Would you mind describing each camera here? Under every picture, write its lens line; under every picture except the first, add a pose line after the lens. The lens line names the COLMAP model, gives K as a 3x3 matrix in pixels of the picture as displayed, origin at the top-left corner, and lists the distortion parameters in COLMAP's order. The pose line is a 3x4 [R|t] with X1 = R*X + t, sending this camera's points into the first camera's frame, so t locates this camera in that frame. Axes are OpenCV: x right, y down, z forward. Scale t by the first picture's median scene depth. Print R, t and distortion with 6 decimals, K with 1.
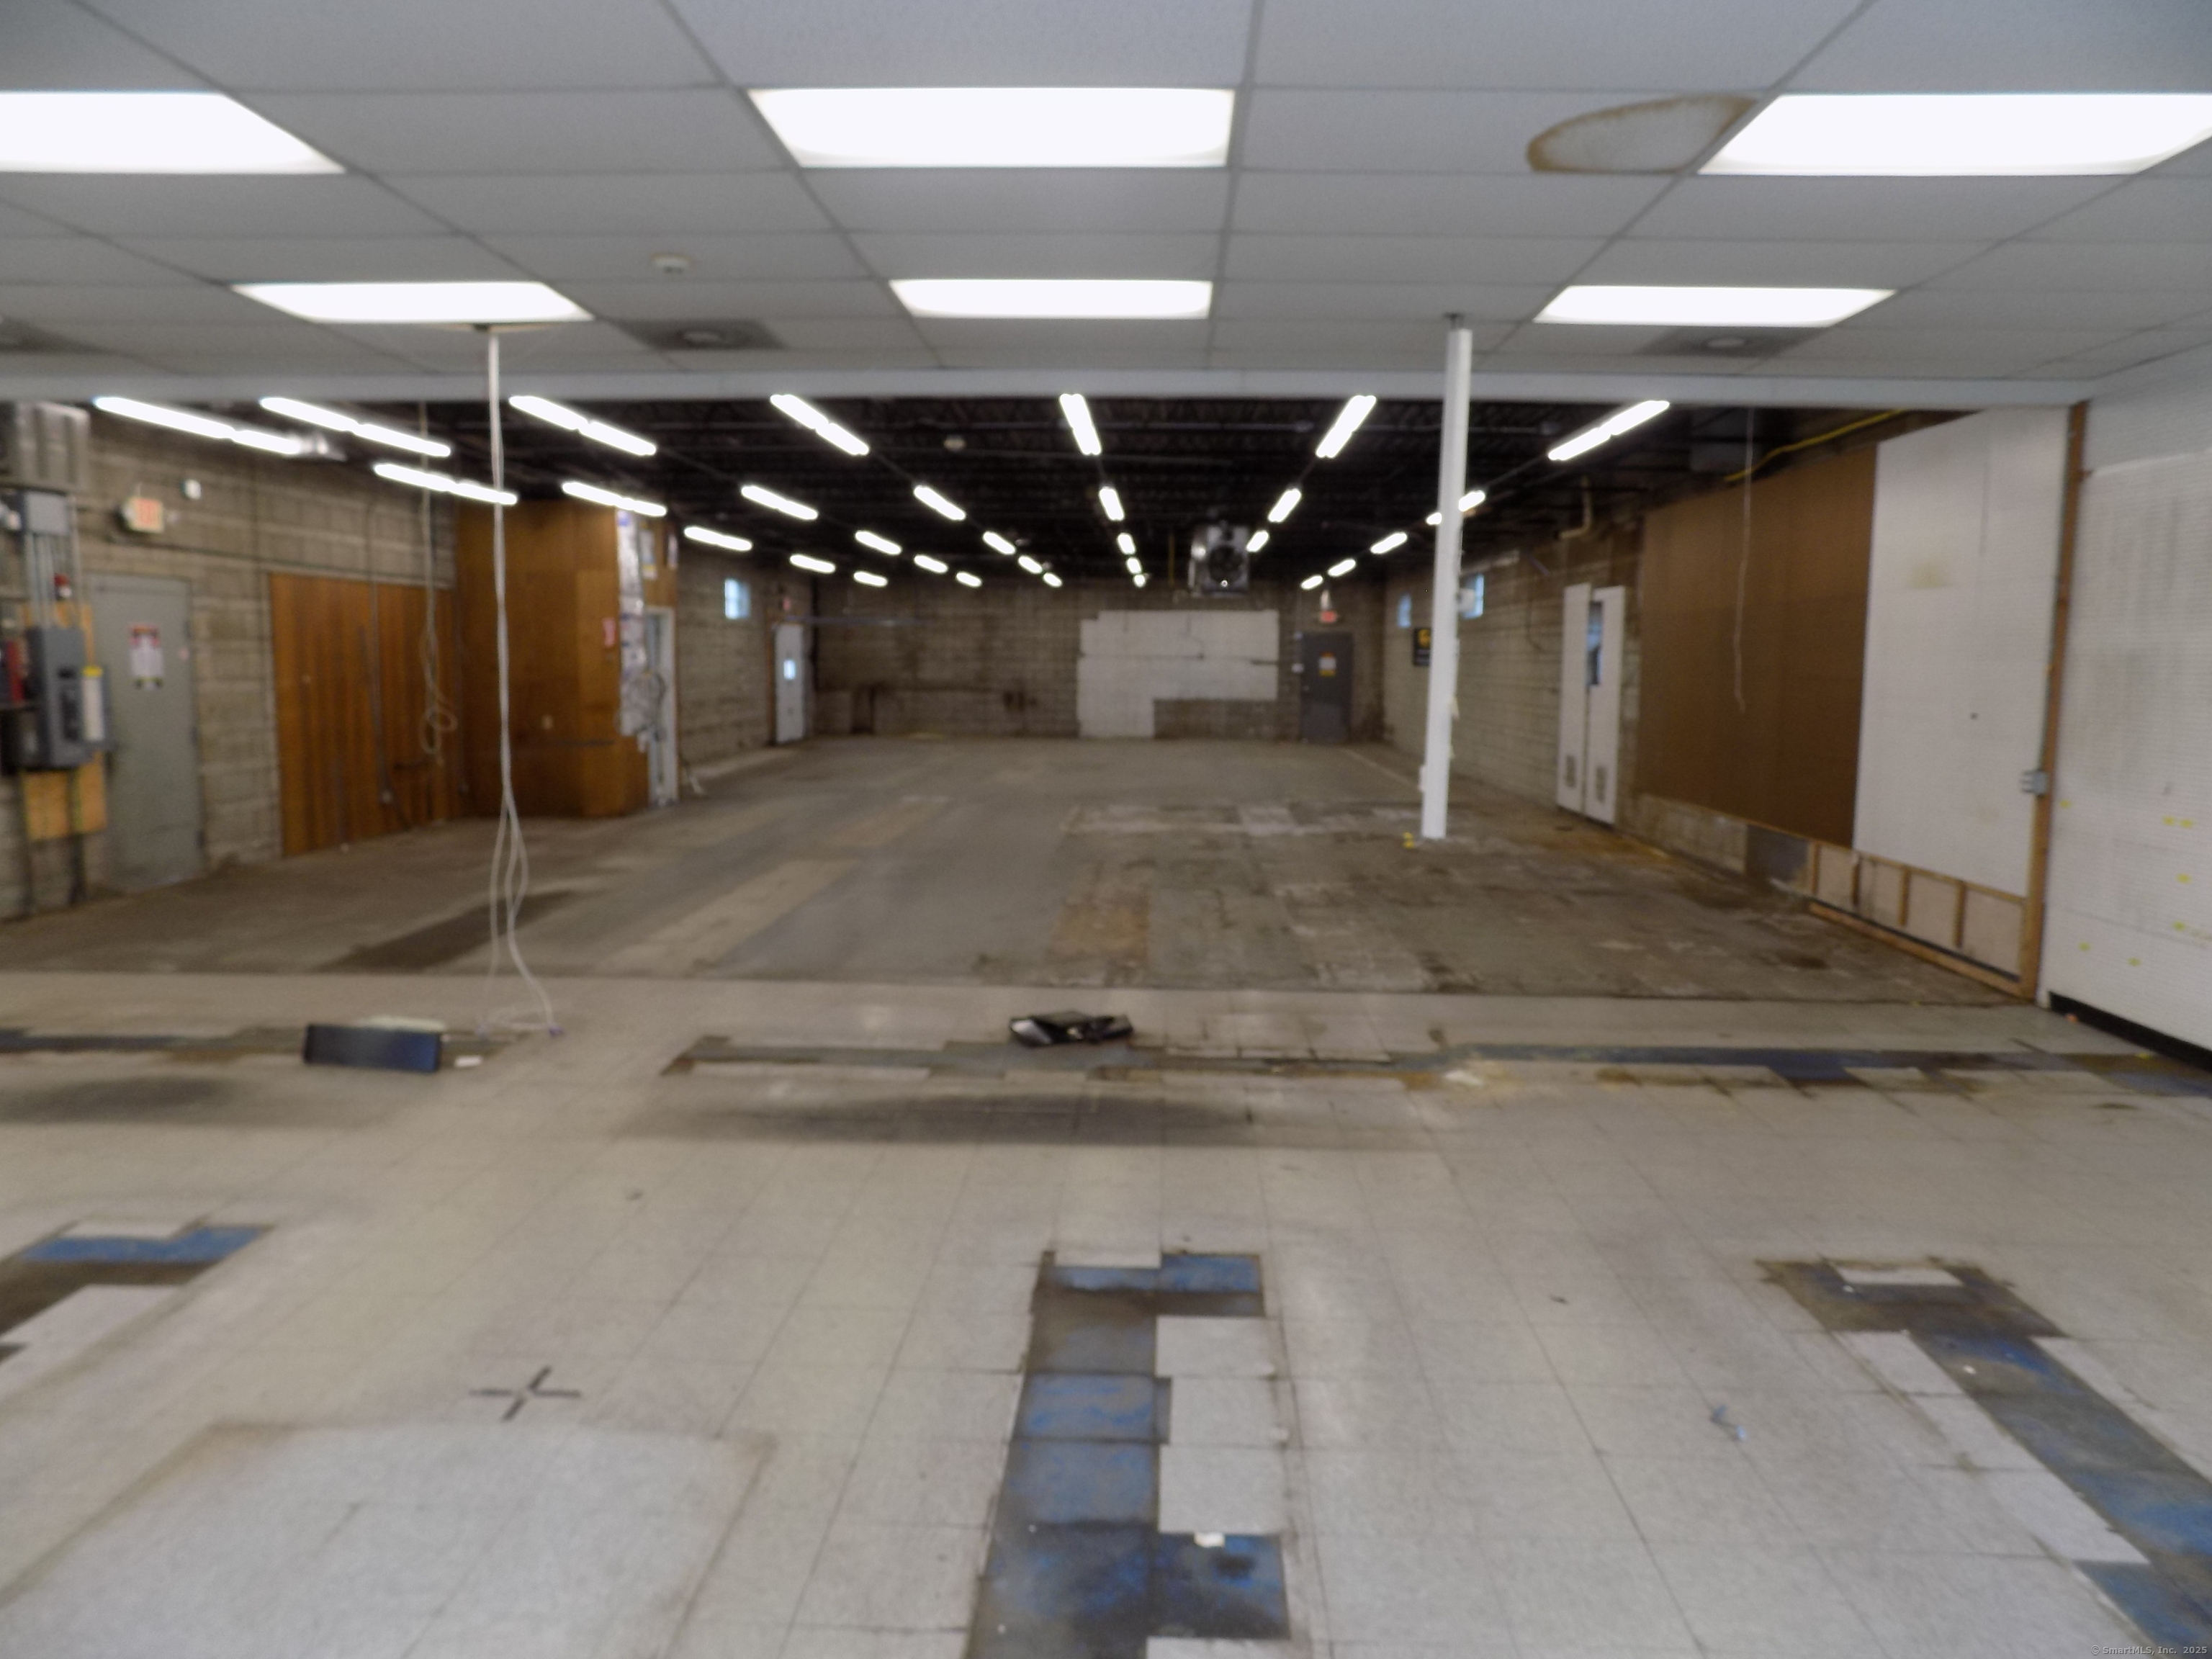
lens RADIAL K [[1491.5, 0, 1100.1], [0, 1491.5, 825.2], [0, 0, 1]] dist [-0.039541, 0.030197]
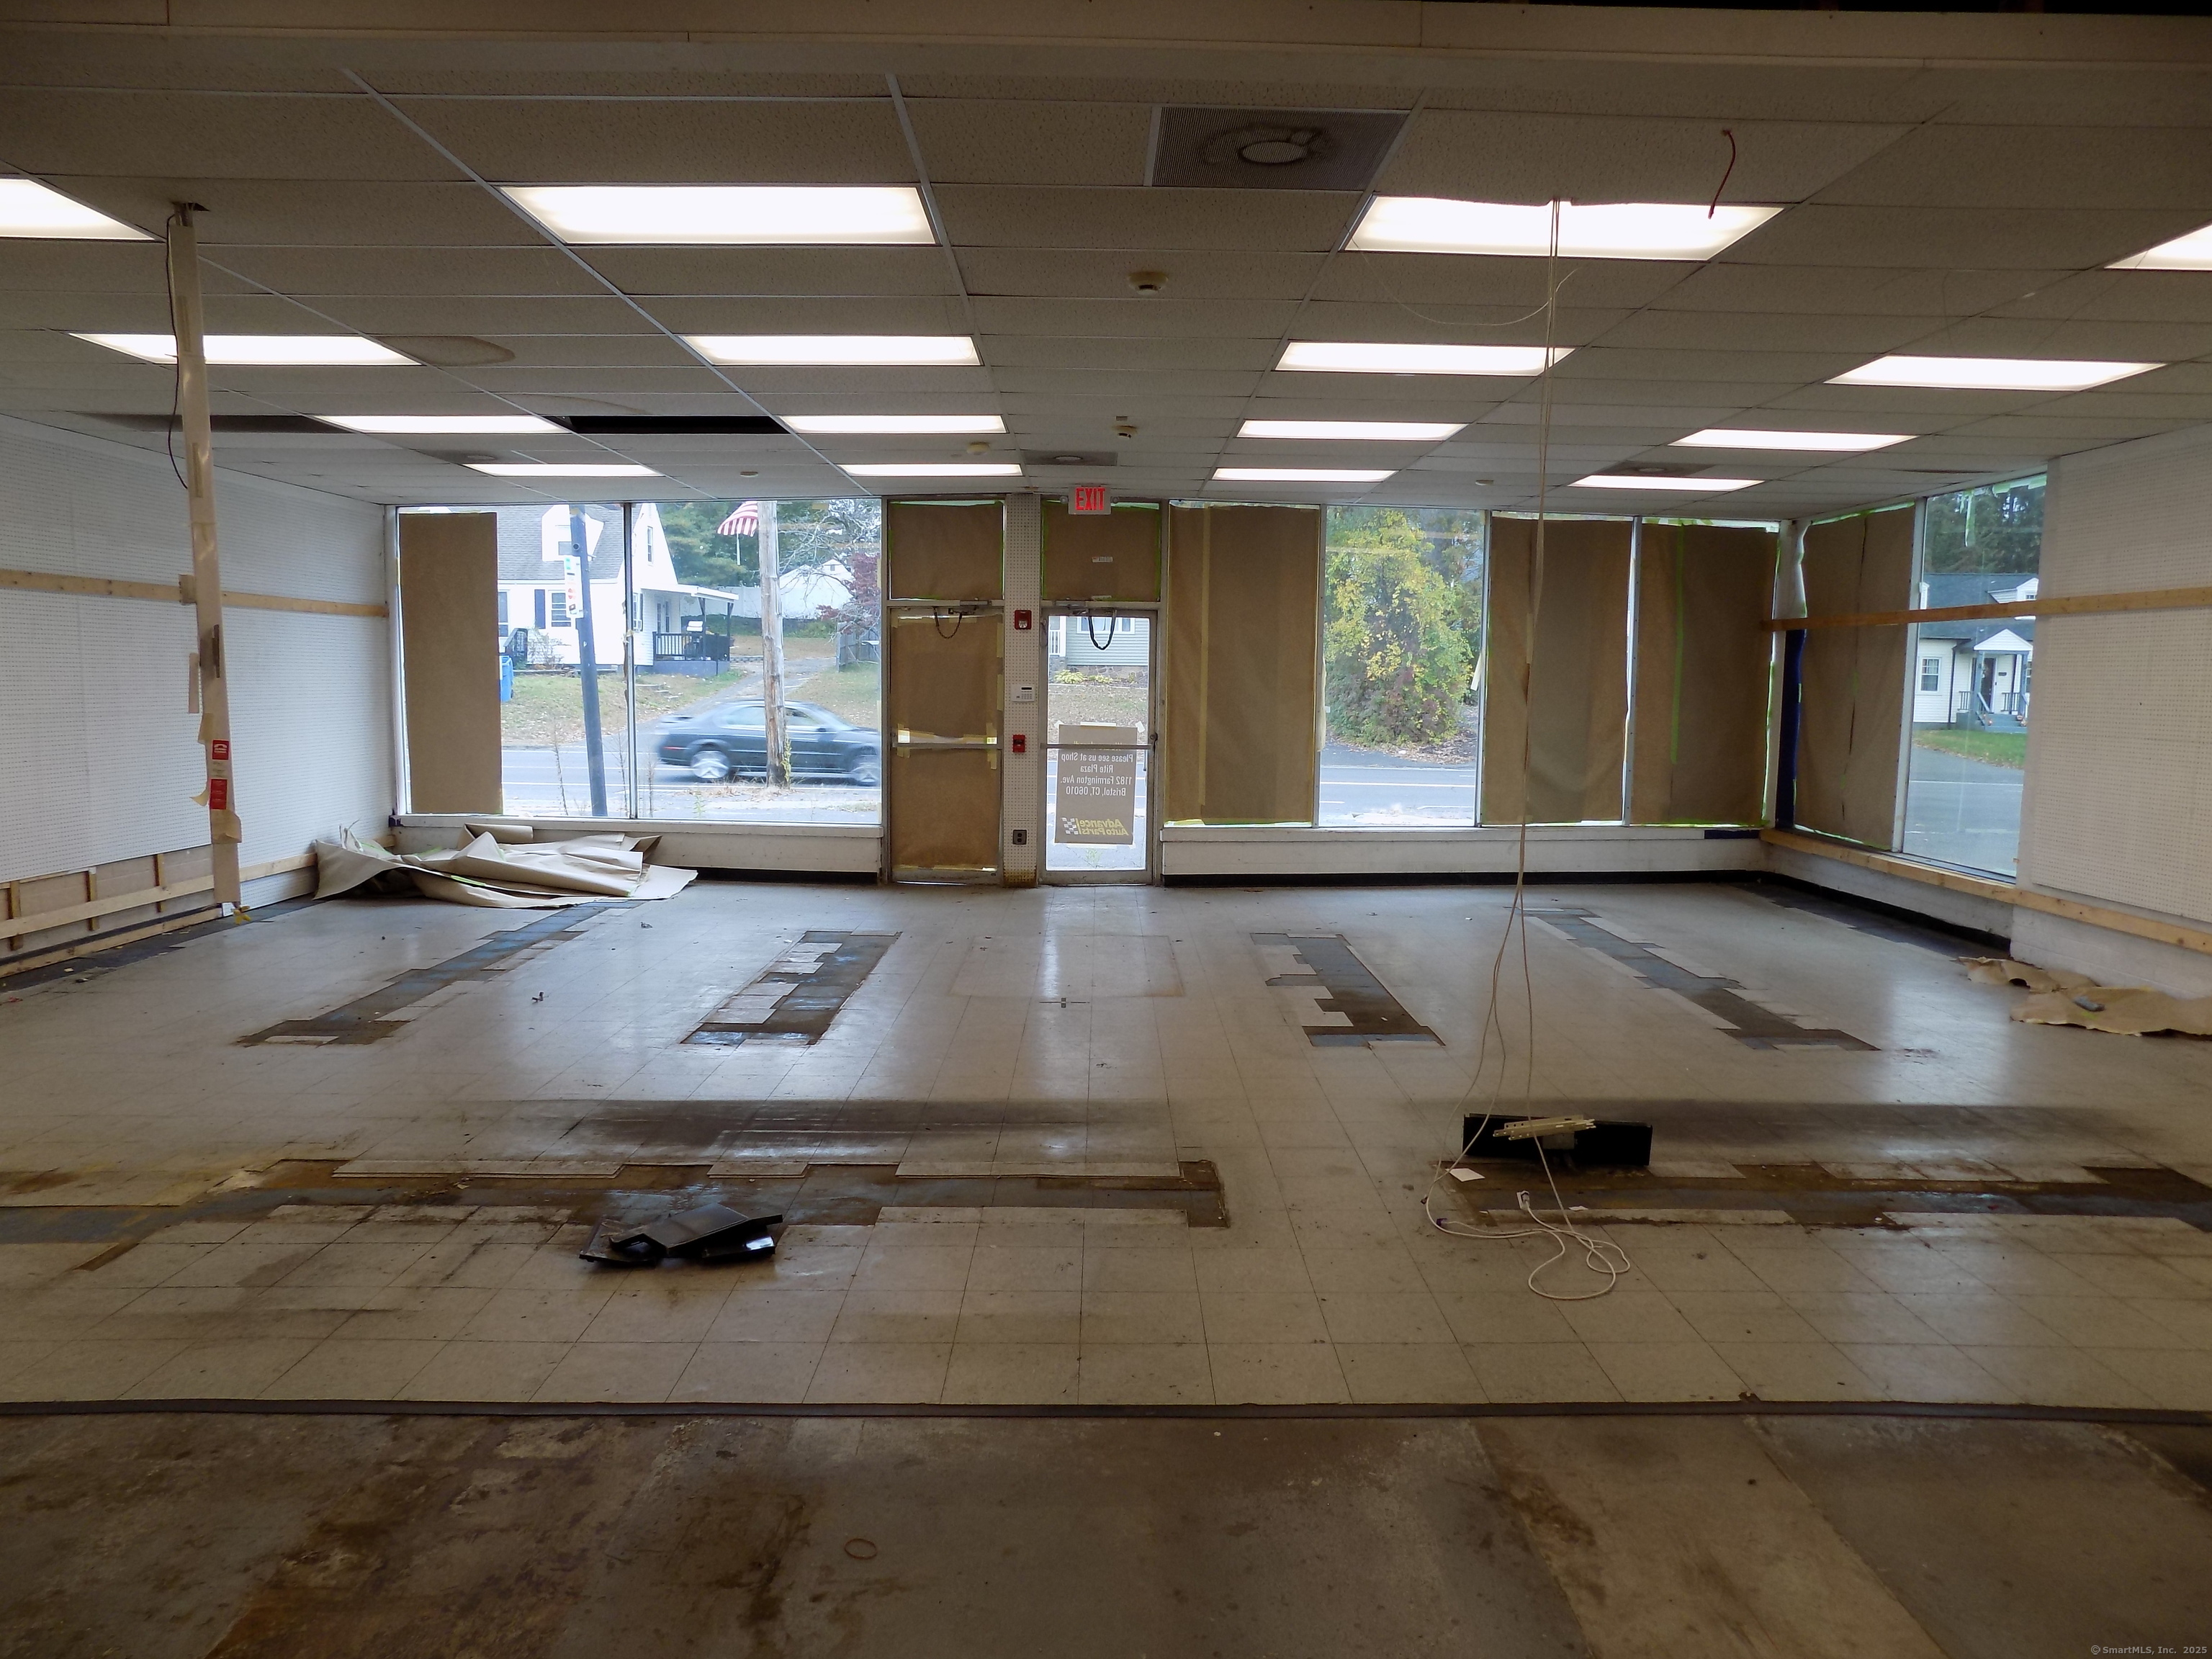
lens RADIAL K [[1491.5, 0, 1121.5], [0, 1491.5, 833.8], [0, 0, 1]] dist [-0.039541, 0.030197]
pose [[-0.998119, -0.008436, -0.060730, -0.147300], [-0.021756, 0.974769, 0.222154, -0.162710], [0.057323, 0.223057, -0.973118, 1.385659]]
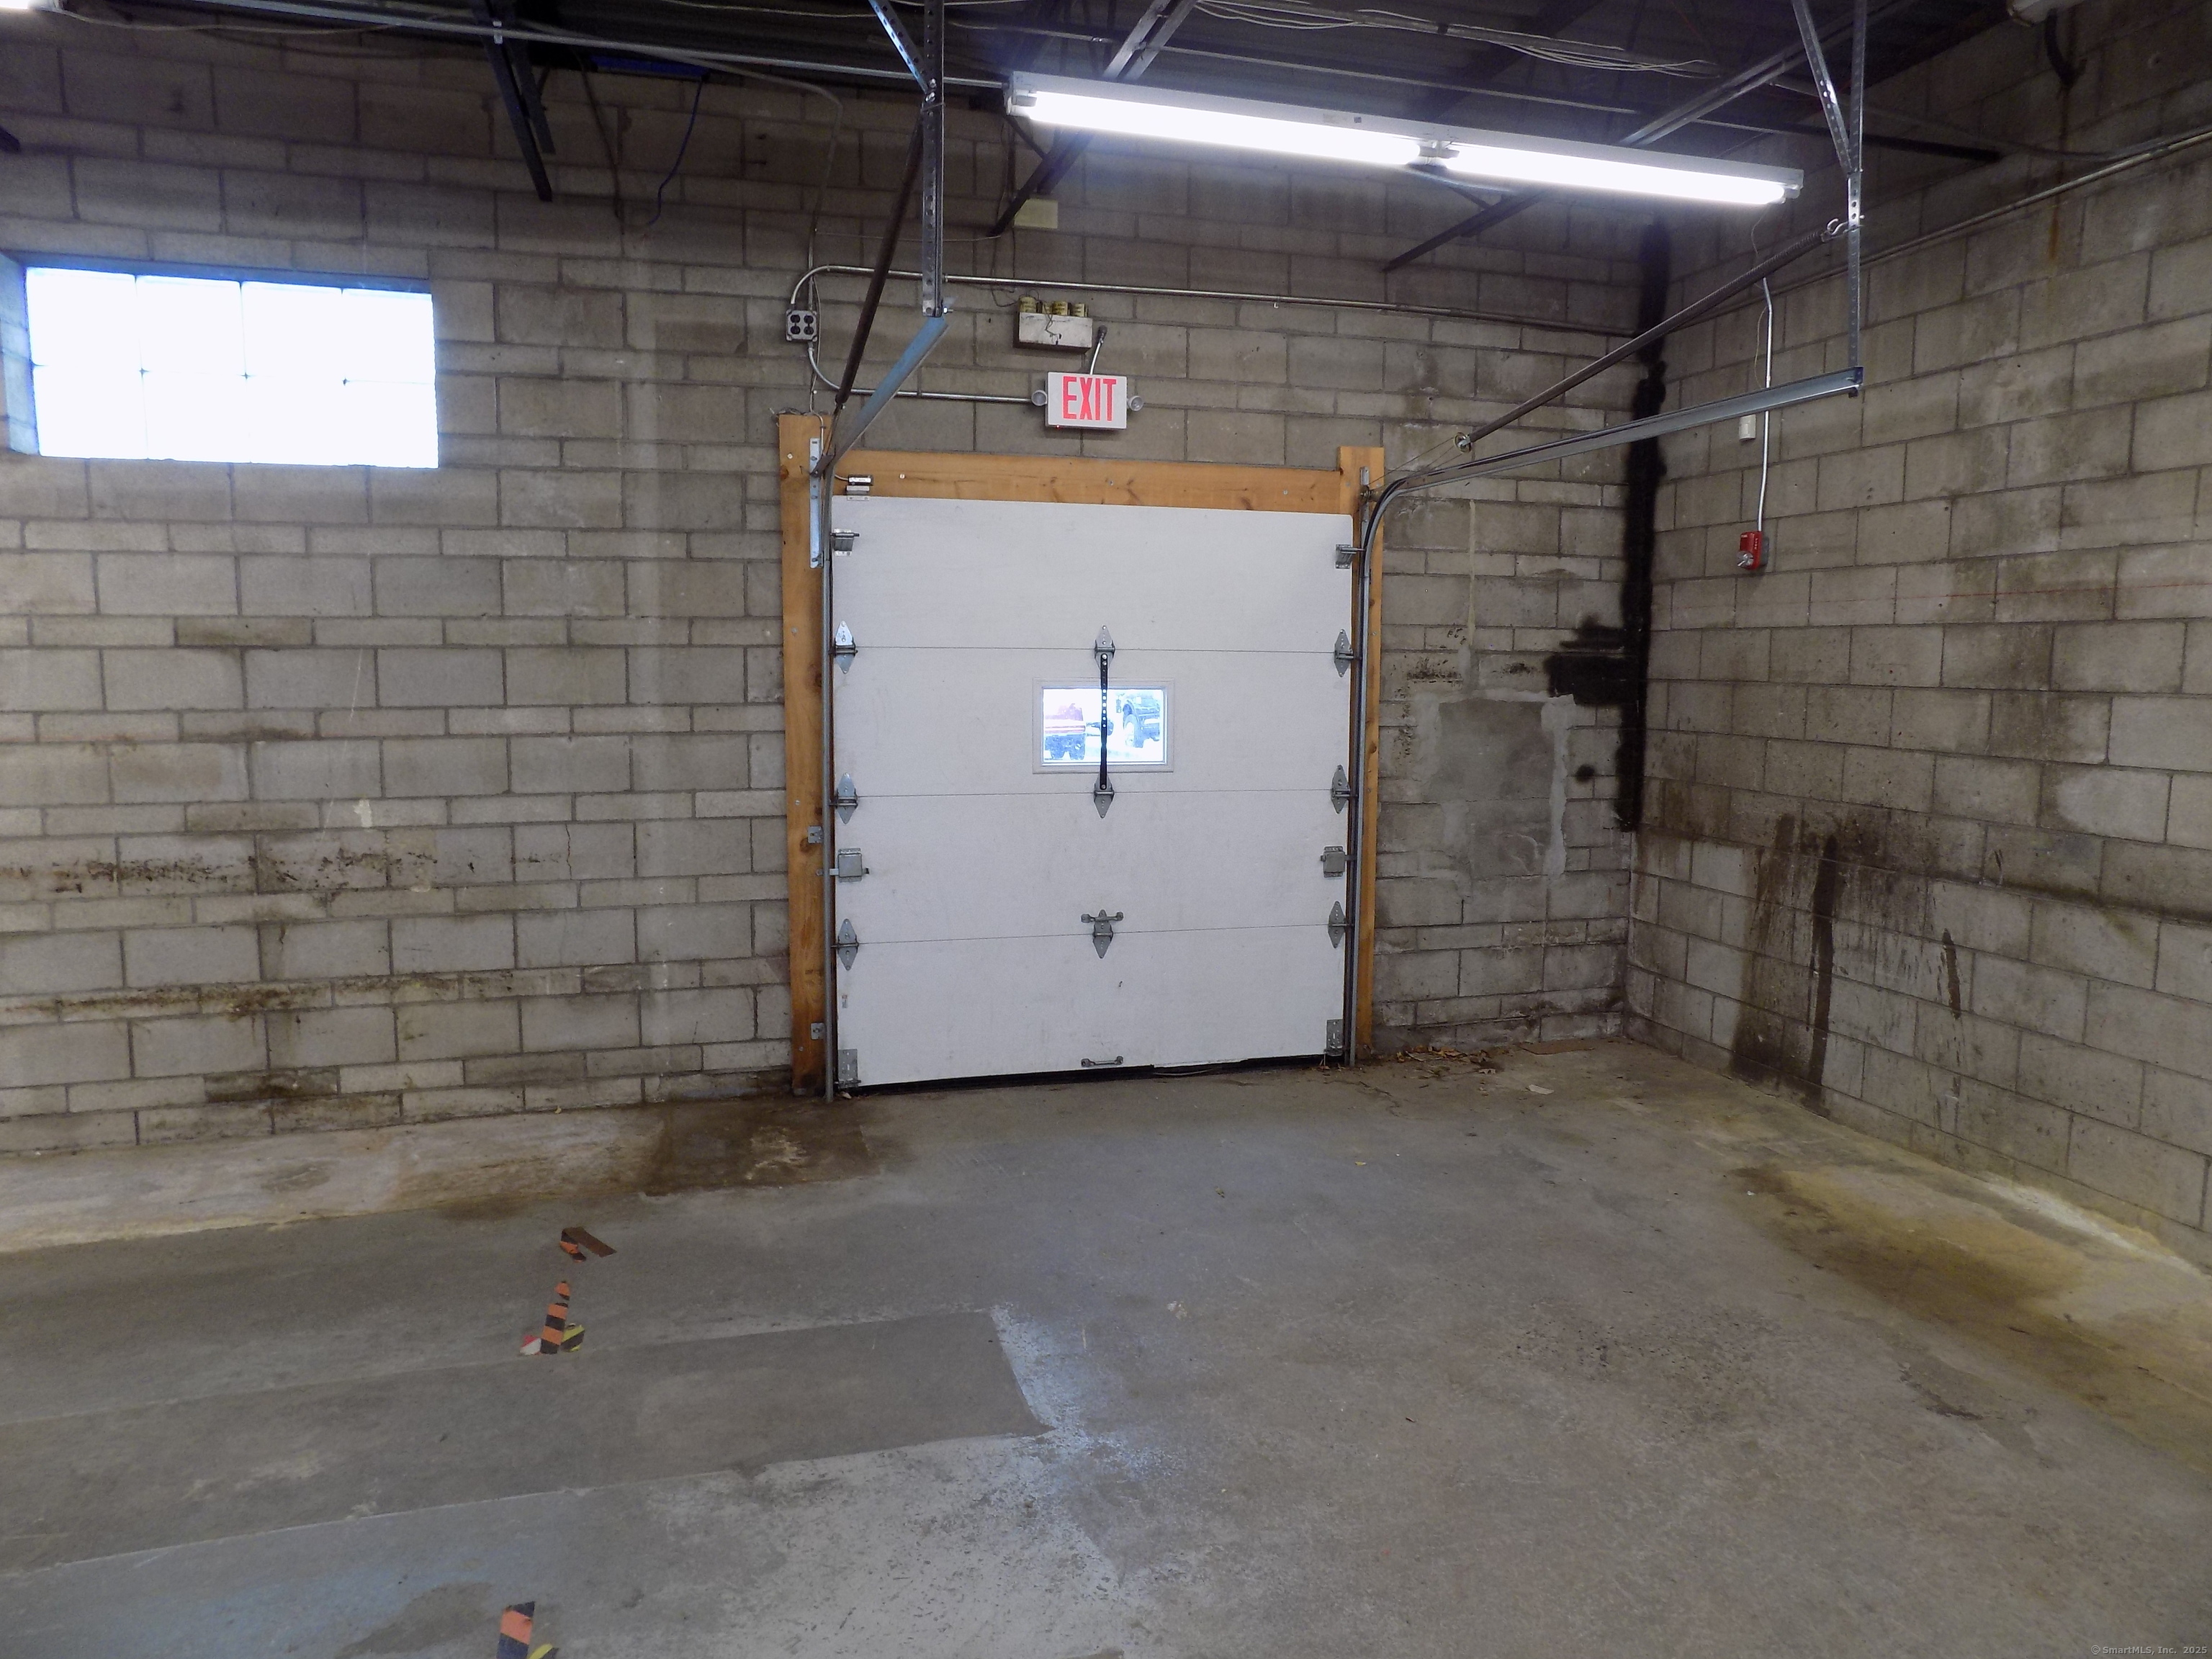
lens RADIAL K [[1491.5, 0, 1108.2], [0, 1491.5, 826.0], [0, 0, 1]] dist [-0.039541, 0.030197]
pose [[0.307313, 0.102458, -0.946077, -0.052336], [-0.111768, 0.991192, 0.071038, -0.399249], [0.945022, 0.083910, 0.316058, 3.532541]]
